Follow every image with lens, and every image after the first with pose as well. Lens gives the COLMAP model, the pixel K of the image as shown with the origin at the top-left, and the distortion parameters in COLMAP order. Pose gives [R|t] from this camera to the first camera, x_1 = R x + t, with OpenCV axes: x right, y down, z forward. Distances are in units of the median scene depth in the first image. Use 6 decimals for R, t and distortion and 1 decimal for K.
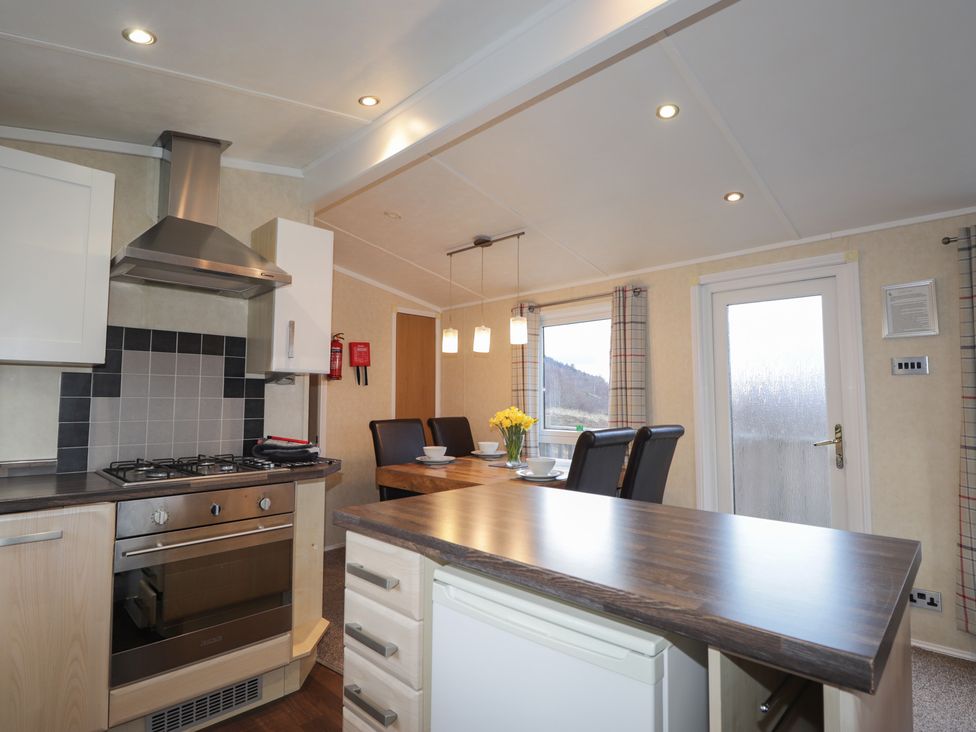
lens RADIAL K [[511.1, 0, 493.9], [0, 511.1, 367.3], [0, 0, 1]] dist [-0.010238, -0.005632]
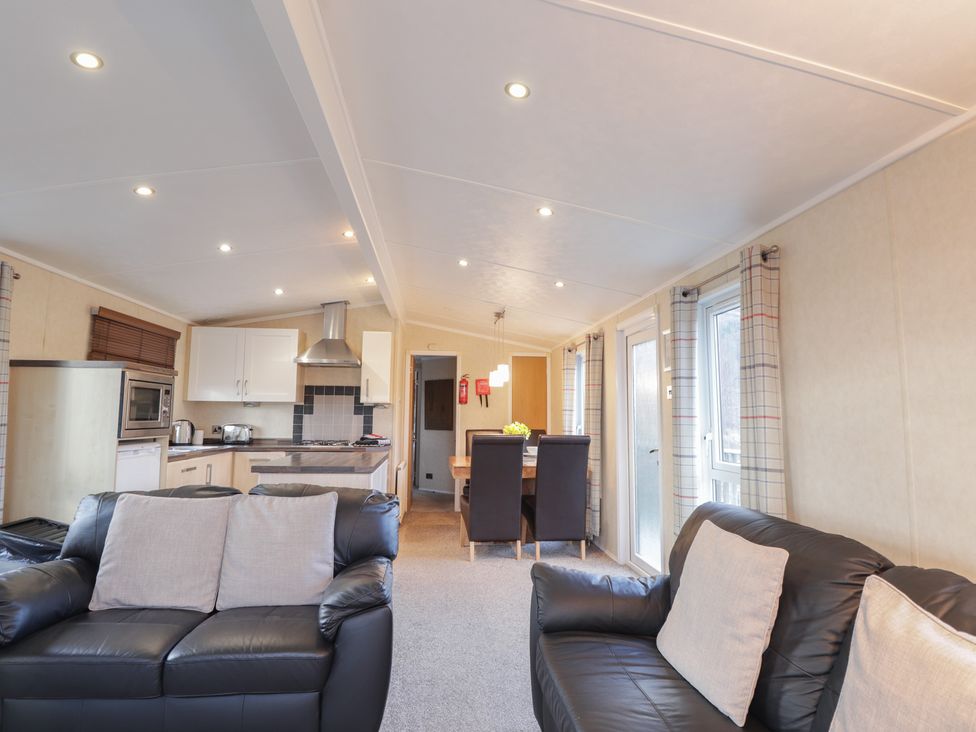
lens RADIAL K [[531.3, 0, 491.4], [0, 531.3, 363.9], [0, 0, 1]] dist [0.008097, 0.000178]
pose [[0.763503, -0.059090, -0.643095, 0.970113], [0.033777, 0.998096, -0.051608, -0.013960], [0.644920, 0.017681, 0.764046, -0.251055]]
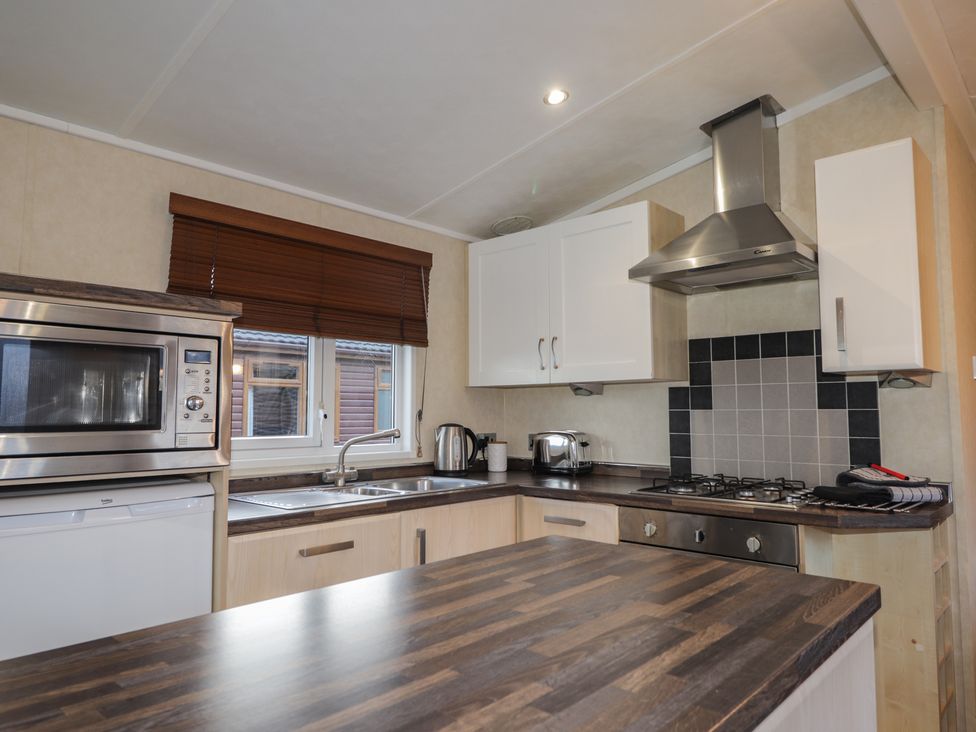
lens RADIAL K [[650.0, 0, 489.4], [0, 650.0, 367.1], [0, 0, 1]] dist [-0.002925, -0.003596]
pose [[0.011984, -0.071277, -0.997385, 0.319377], [0.067824, 0.995217, -0.070307, 0.022141], [0.997625, -0.066804, 0.016761, 0.338401]]
